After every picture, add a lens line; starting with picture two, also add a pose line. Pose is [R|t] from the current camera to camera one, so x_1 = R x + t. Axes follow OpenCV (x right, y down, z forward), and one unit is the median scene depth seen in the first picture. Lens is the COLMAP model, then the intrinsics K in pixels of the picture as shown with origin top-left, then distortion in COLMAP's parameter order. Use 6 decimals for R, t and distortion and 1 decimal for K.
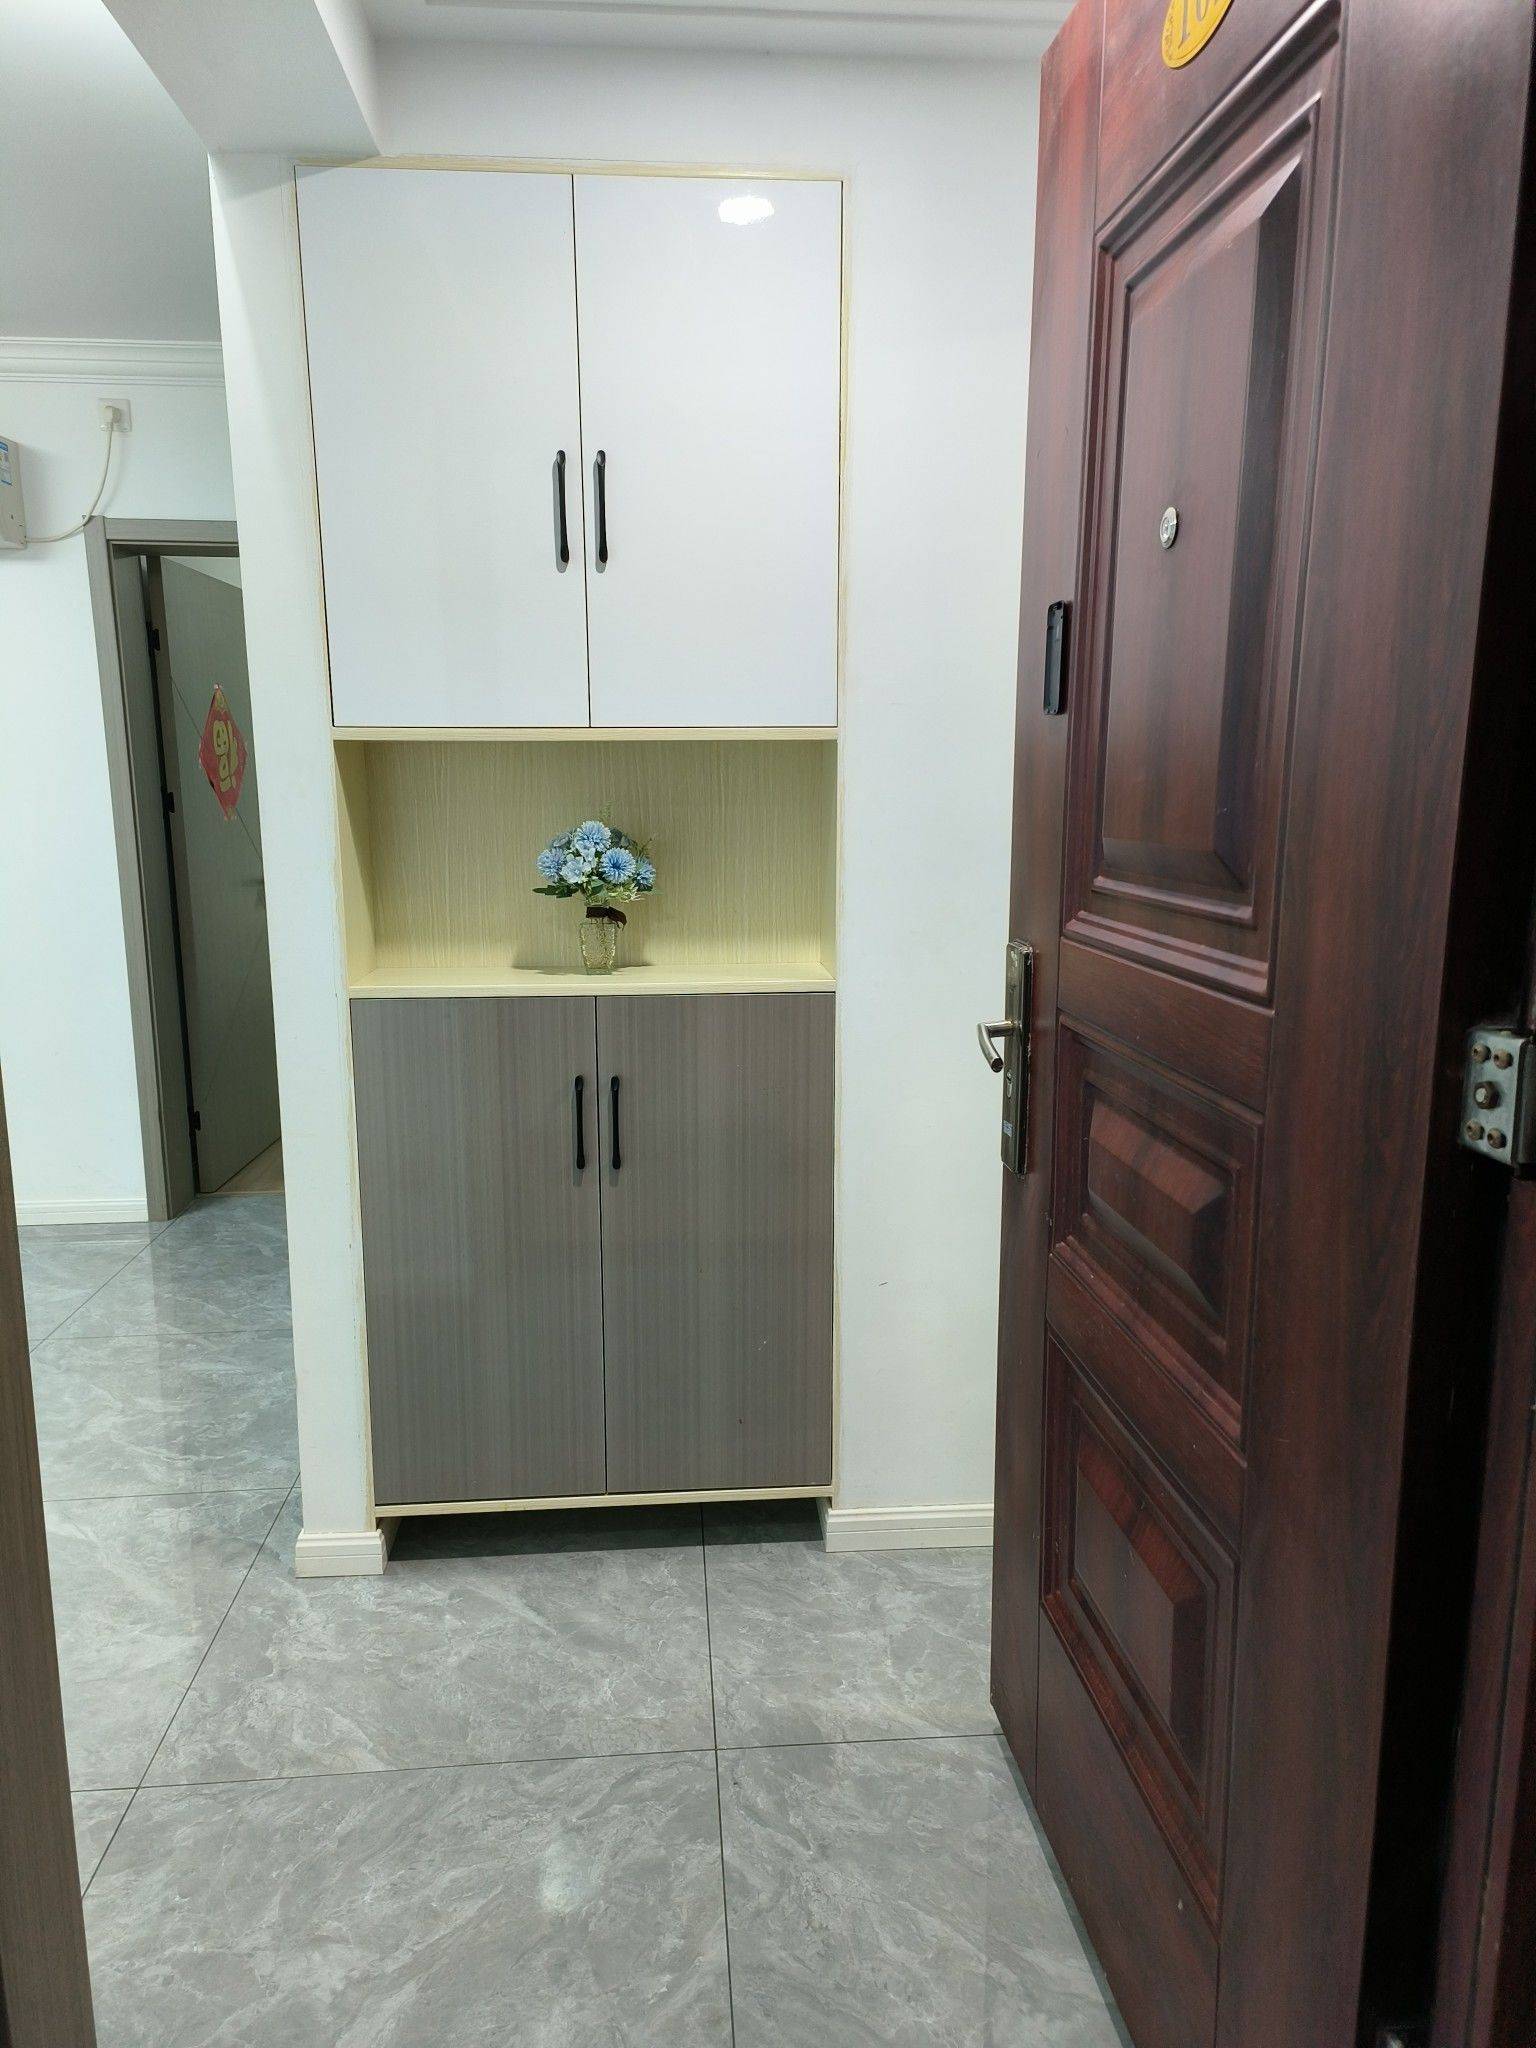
lens RADIAL K [[1338.9, 0, 768.0], [0, 1338.9, 1024.0], [0, 0, 1]] dist [0.079146, -0.076335]
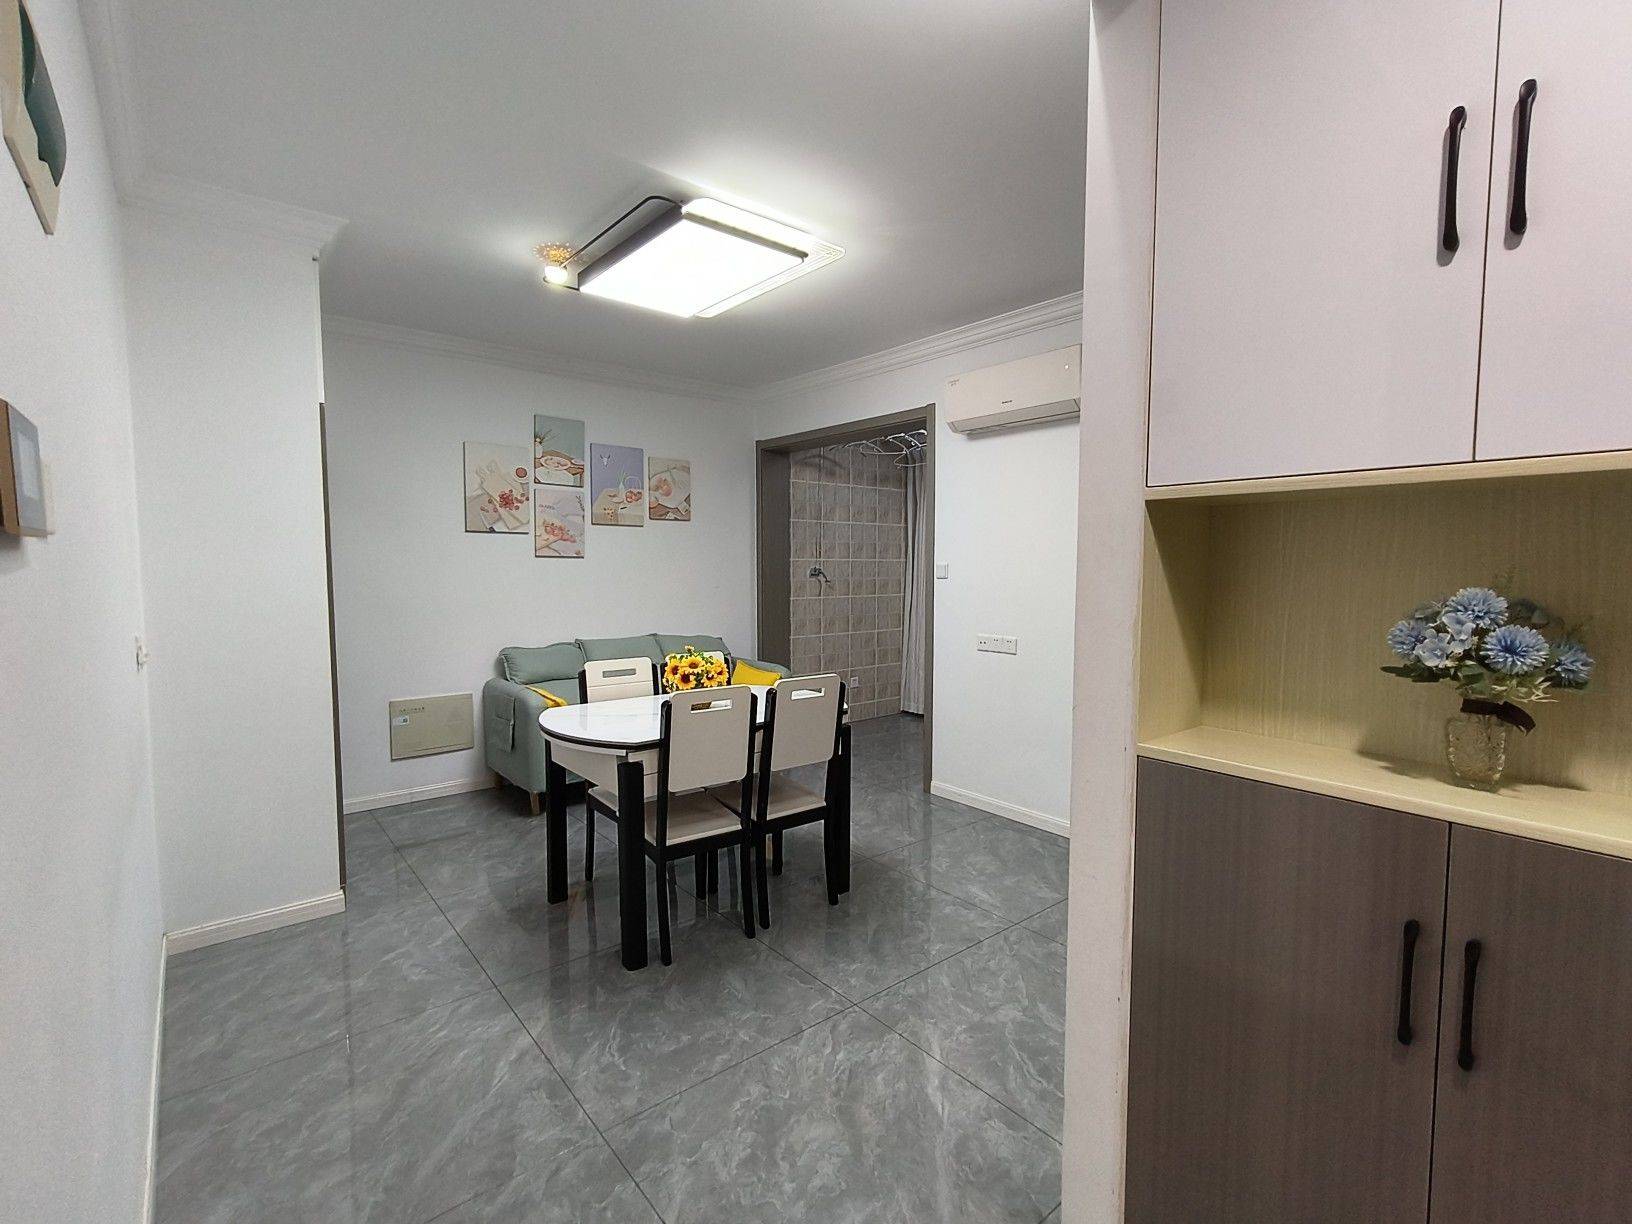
lens RADIAL K [[759.6, 0, 822.9], [0, 759.6, 609.4], [0, 0, 1]] dist [0.002606, 0.000192]
pose [[0.572311, 0.057360, -0.818028, 0.009408], [-0.152235, 0.987642, -0.037254, -0.068532], [0.805782, 0.145854, 0.573970, 0.468861]]
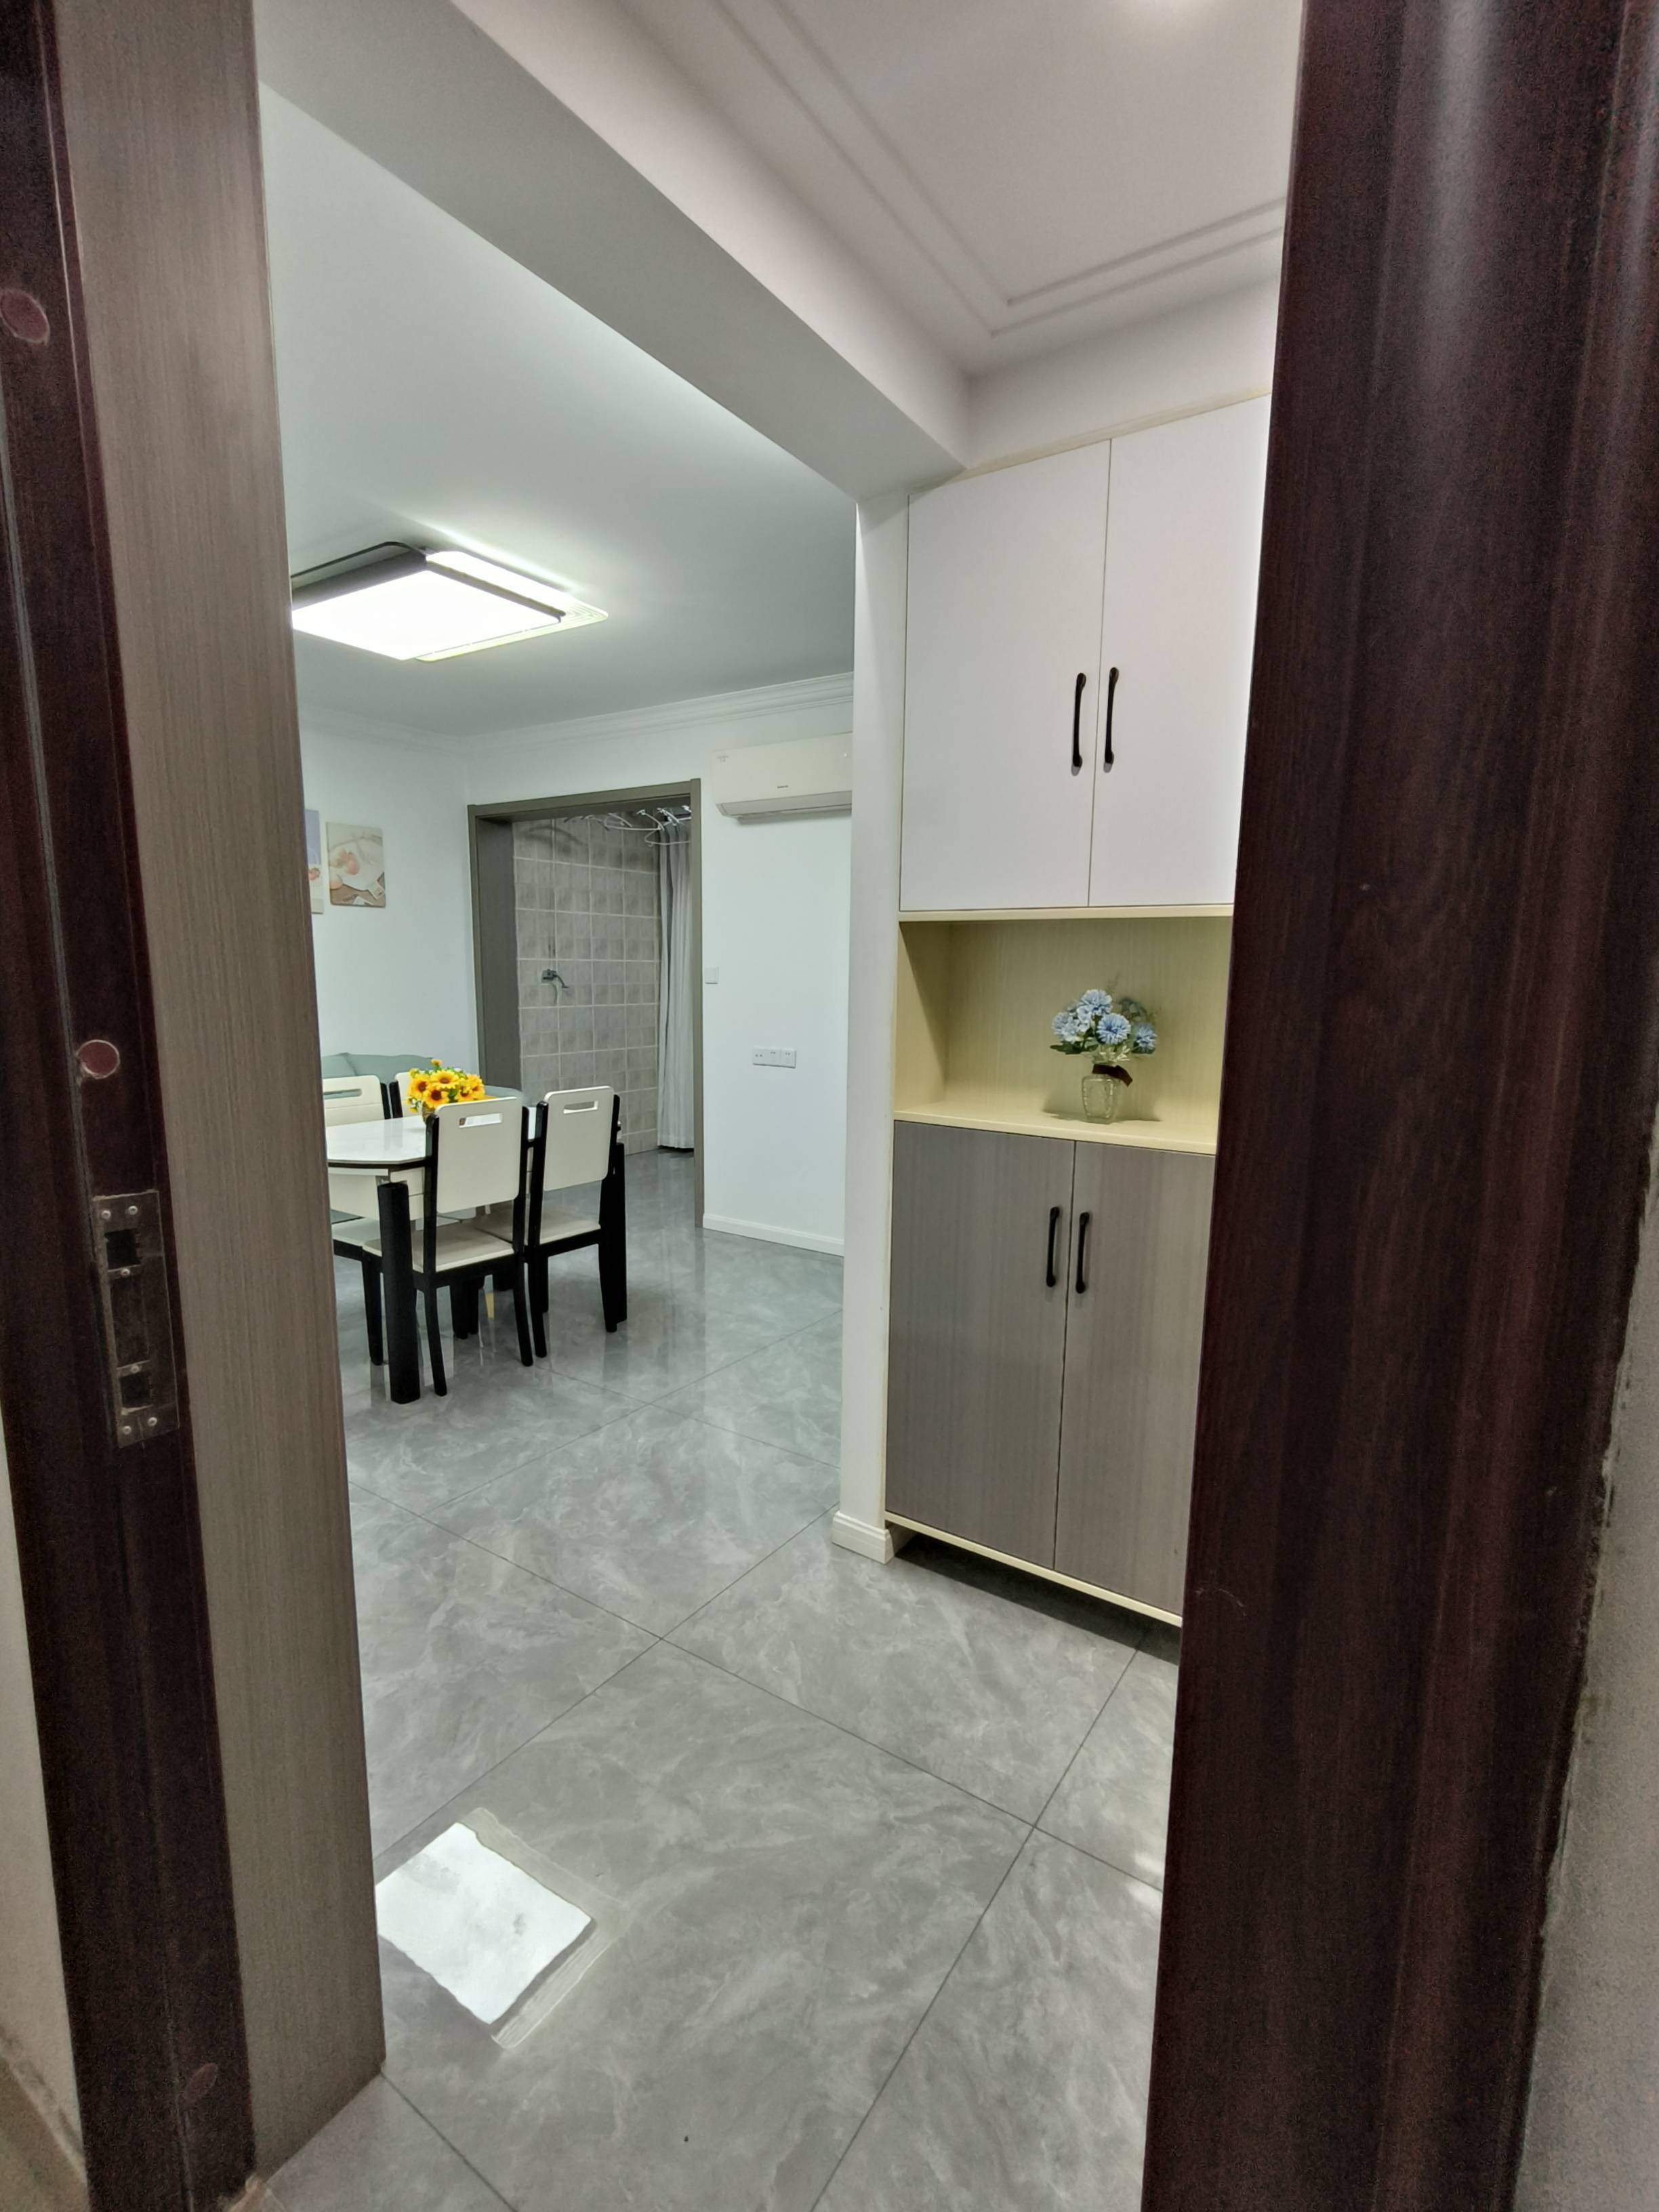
lens RADIAL K [[1029.6, 0, 828.3], [0, 1029.6, 1125.0], [0, 0, 1]] dist [0.002606, 0.000192]
pose [[0.781504, 0.111240, -0.613903, 0.247517], [-0.129343, 0.991486, 0.015004, -0.019670], [0.610345, 0.067679, 0.789239, 0.174822]]
